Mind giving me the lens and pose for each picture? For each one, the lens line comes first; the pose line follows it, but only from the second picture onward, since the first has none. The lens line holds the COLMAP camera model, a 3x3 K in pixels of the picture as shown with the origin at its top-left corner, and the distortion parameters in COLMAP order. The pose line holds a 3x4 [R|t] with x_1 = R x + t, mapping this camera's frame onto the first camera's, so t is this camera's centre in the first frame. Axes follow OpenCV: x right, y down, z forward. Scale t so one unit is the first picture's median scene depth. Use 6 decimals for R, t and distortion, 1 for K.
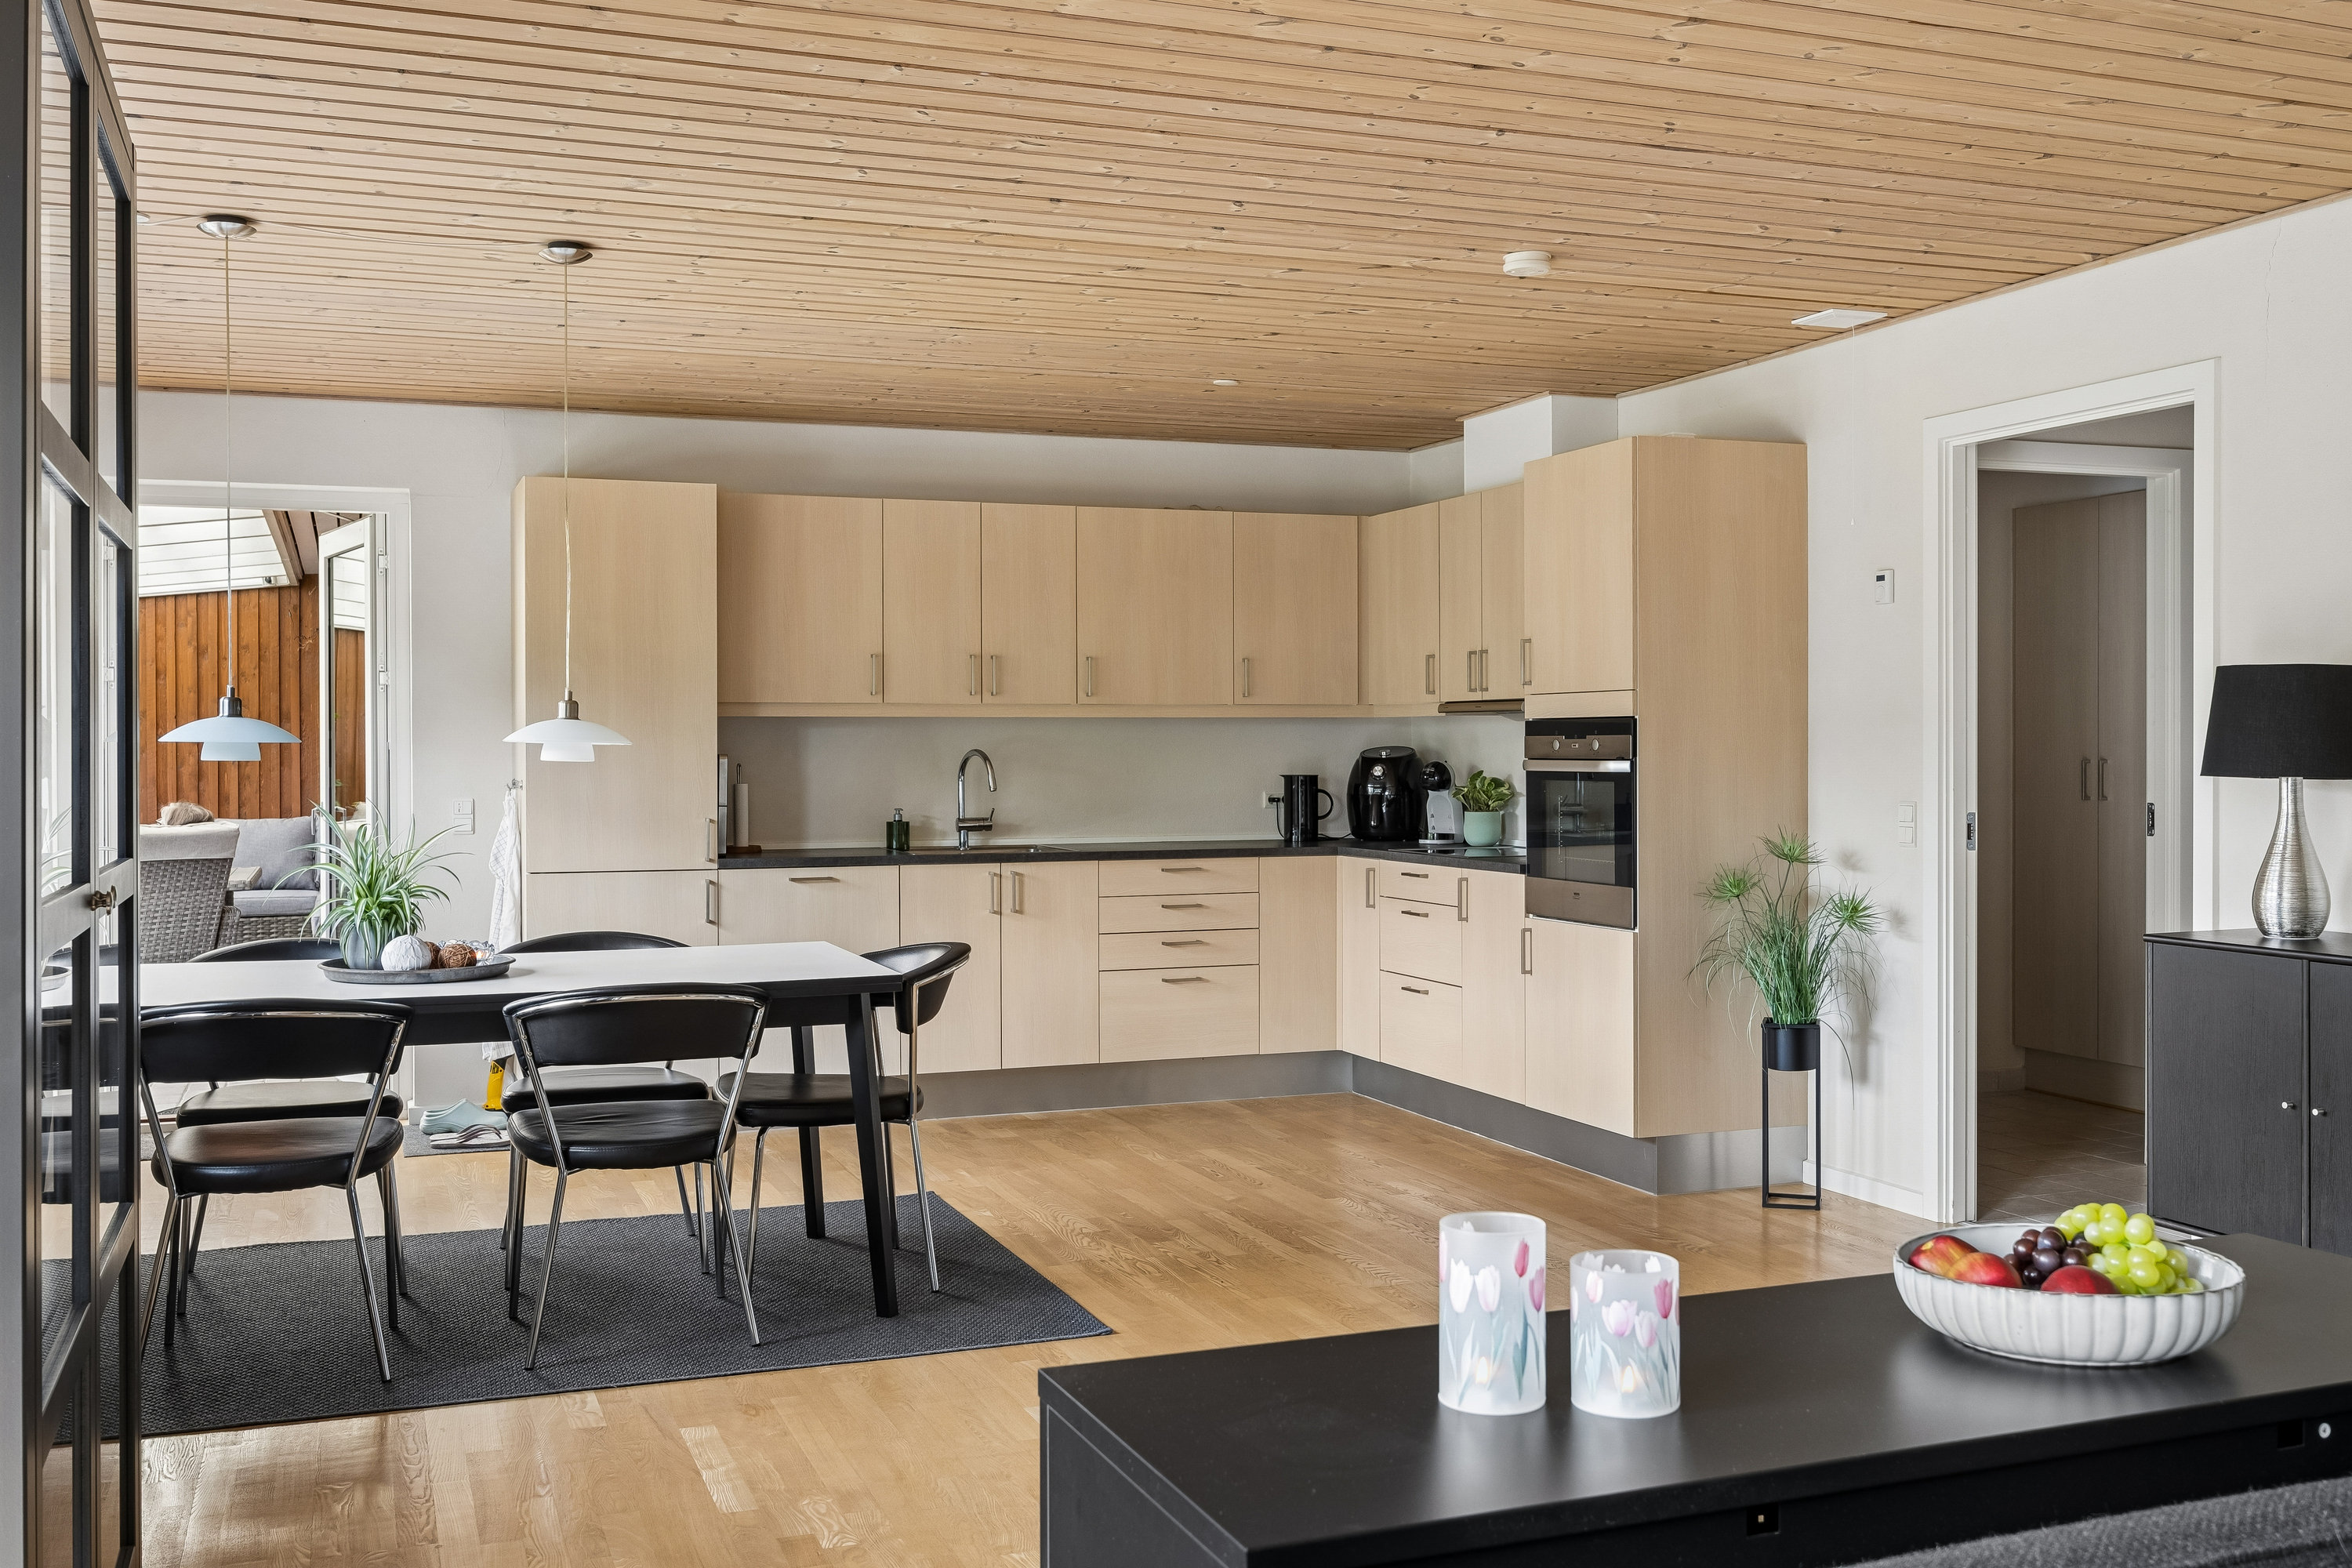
lens RADIAL K [[2144.8, 0, 1176.0], [0, 2144.8, 784.0], [0, 0, 1]] dist [0.001287, 0.002066]
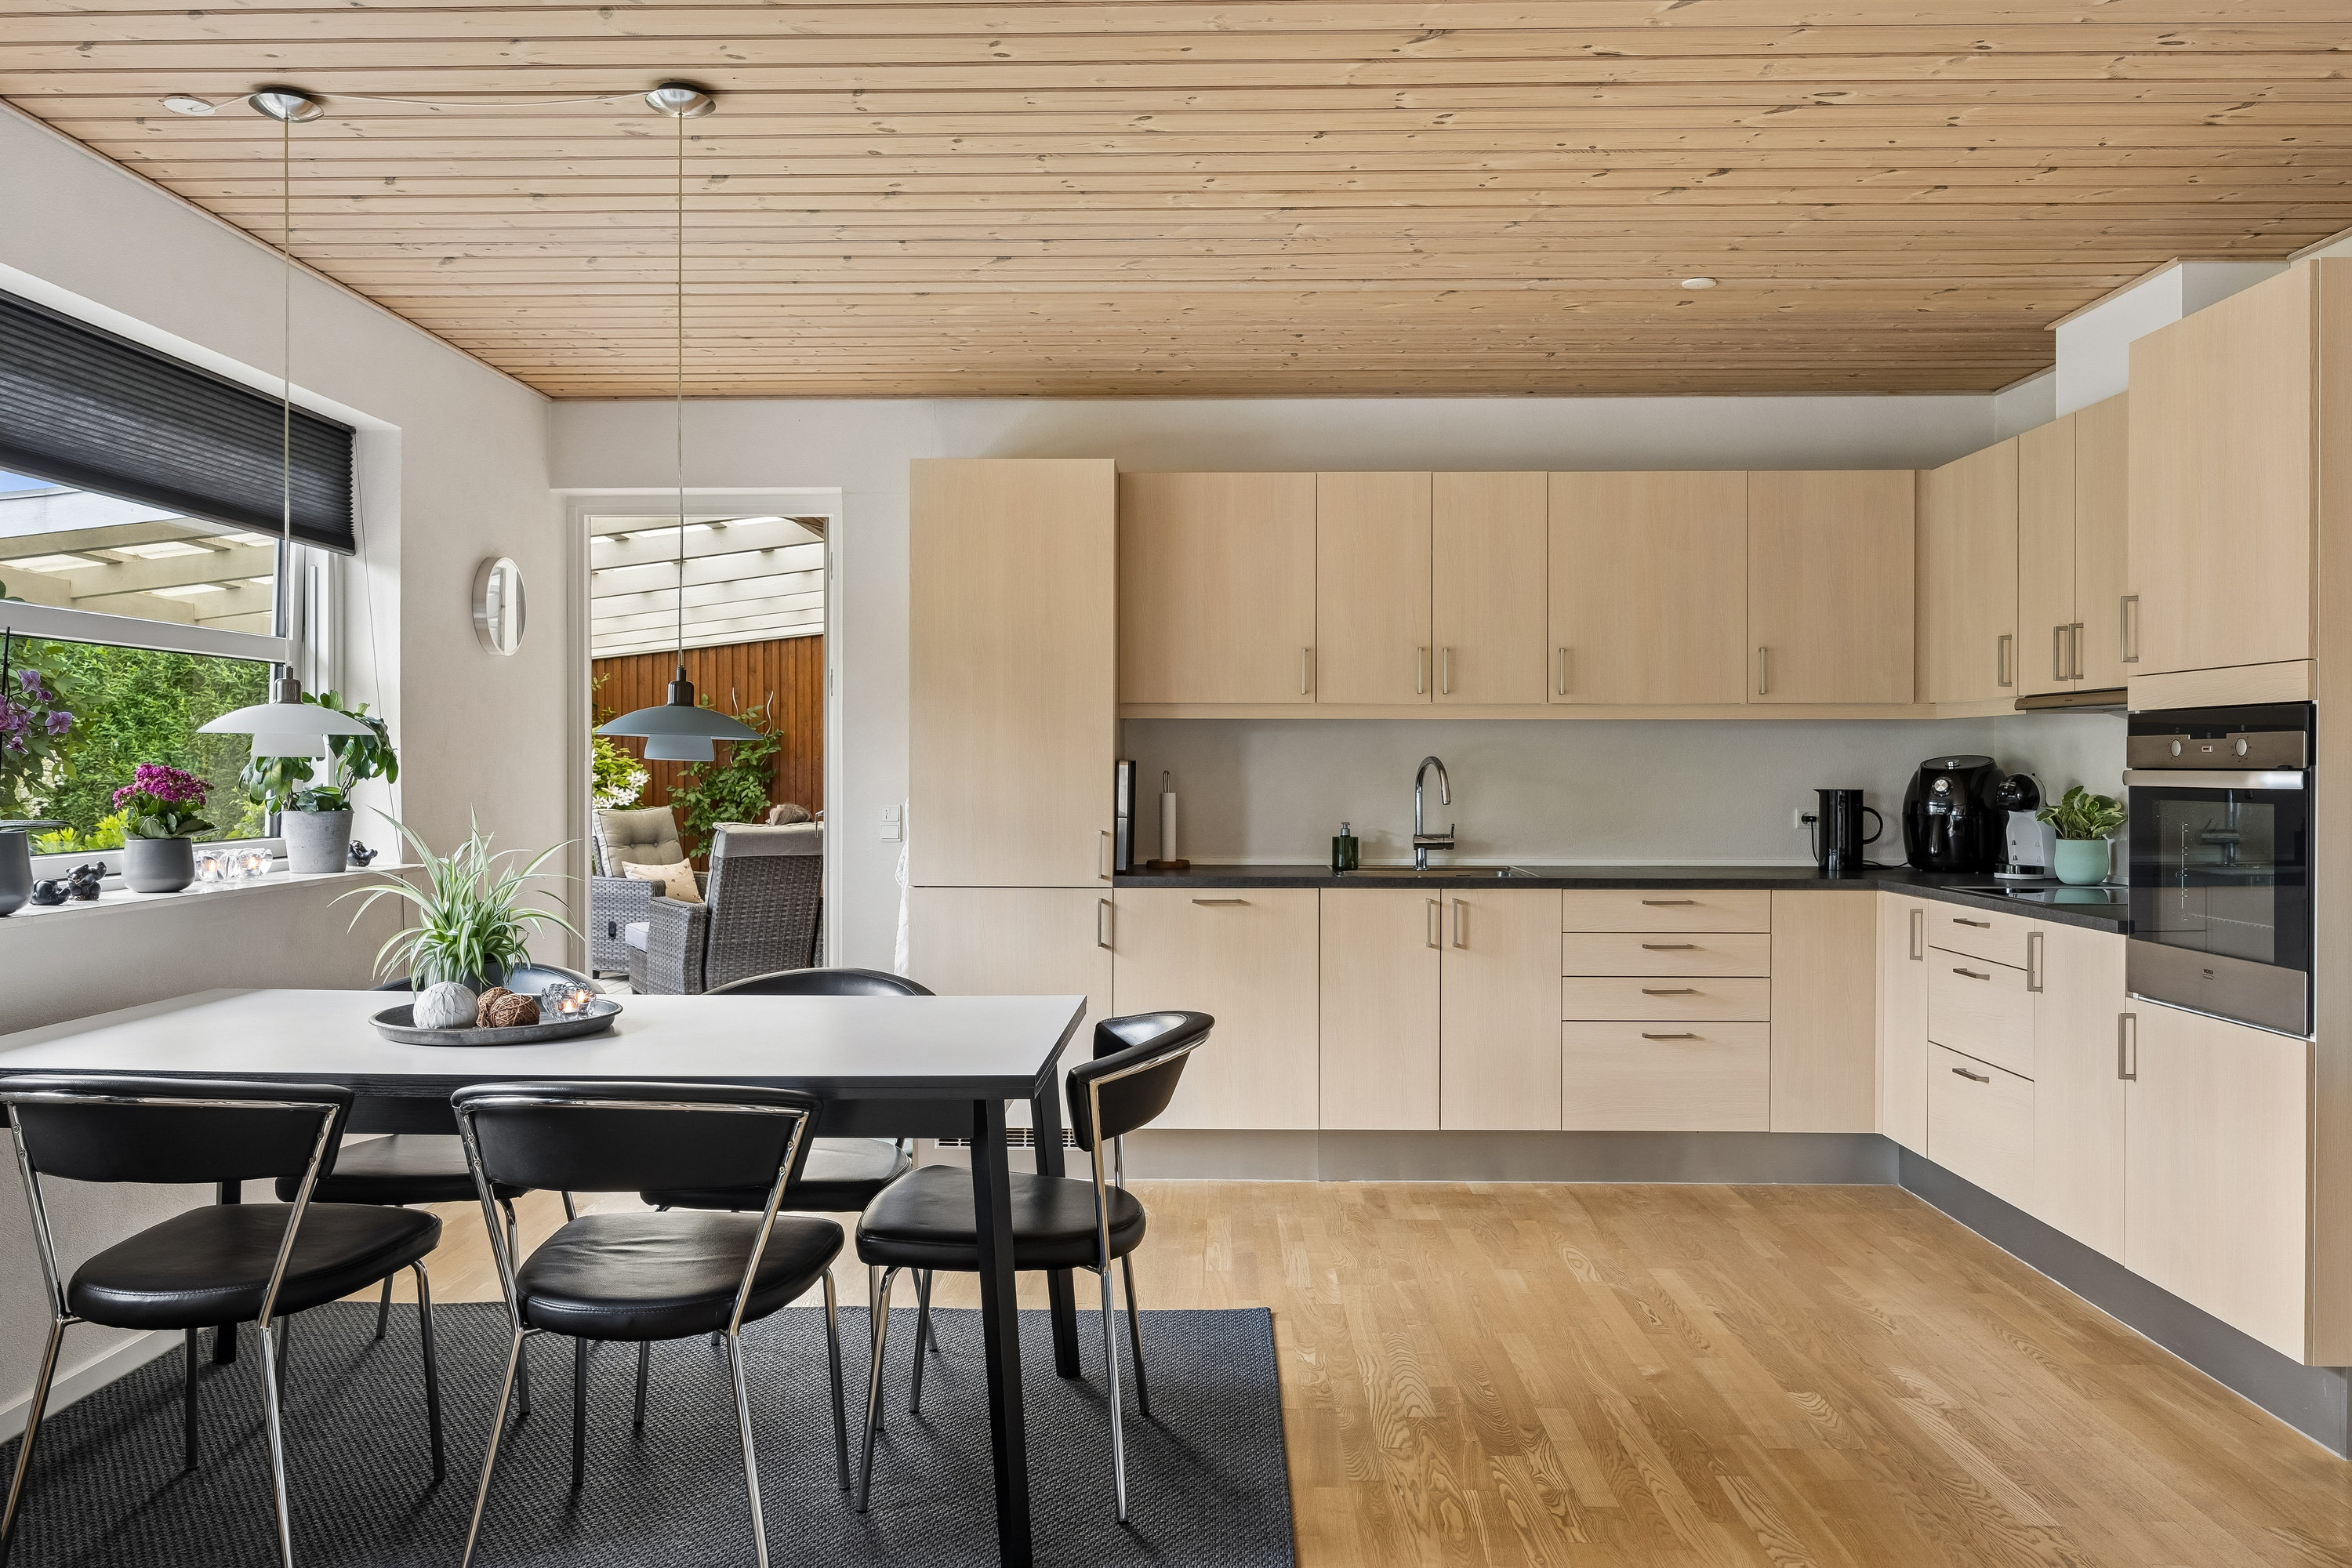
lens RADIAL K [[1702.3, 0, 1176.0], [0, 1702.3, 784.0], [0, 0, 1]] dist [-0.001529, -0.001042]
pose [[0.927701, 0.008824, -0.373219, 0.072017], [-0.011121, 0.999930, -0.004002, -0.001015], [0.373158, 0.007864, 0.927735, 0.325974]]
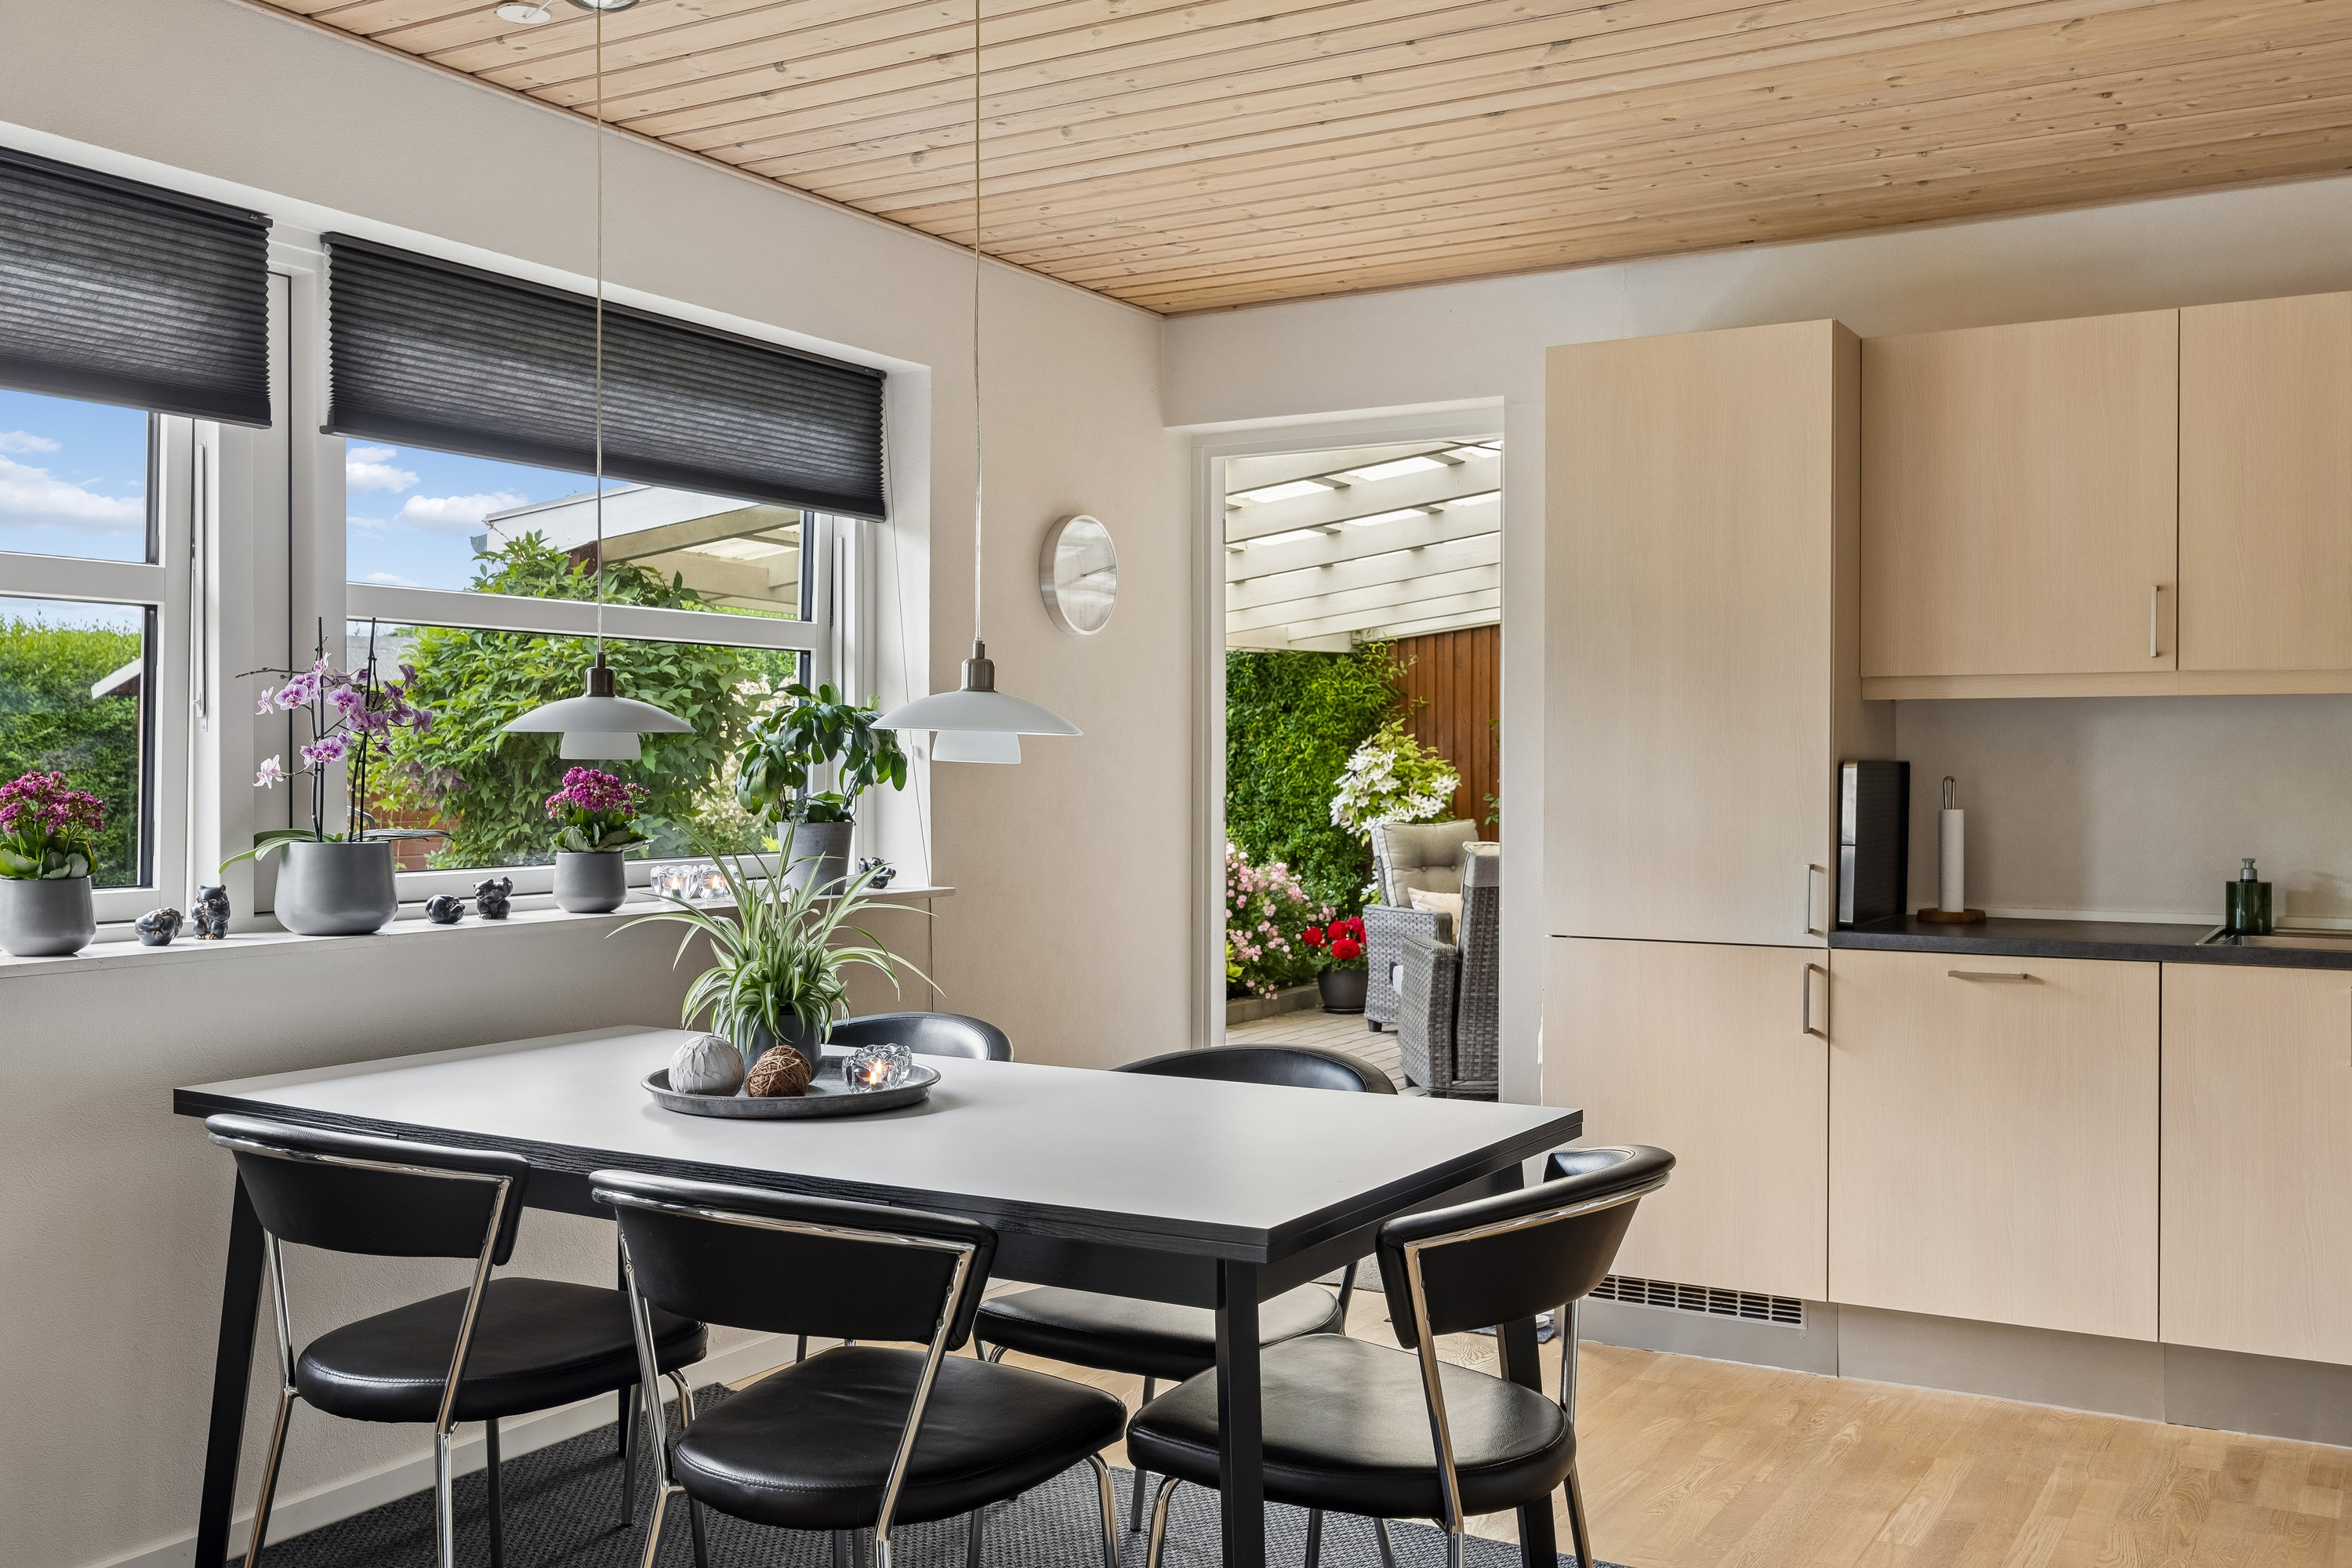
lens RADIAL K [[2153.5, 0, 1176.0], [0, 2153.5, 784.0], [0, 0, 1]] dist [0.003960, -0.008316]
pose [[0.631122, 0.009974, -0.775620, 0.136188], [-0.016374, 0.999866, -0.000465, -0.003437], [0.775511, 0.012994, 0.631201, 0.437455]]
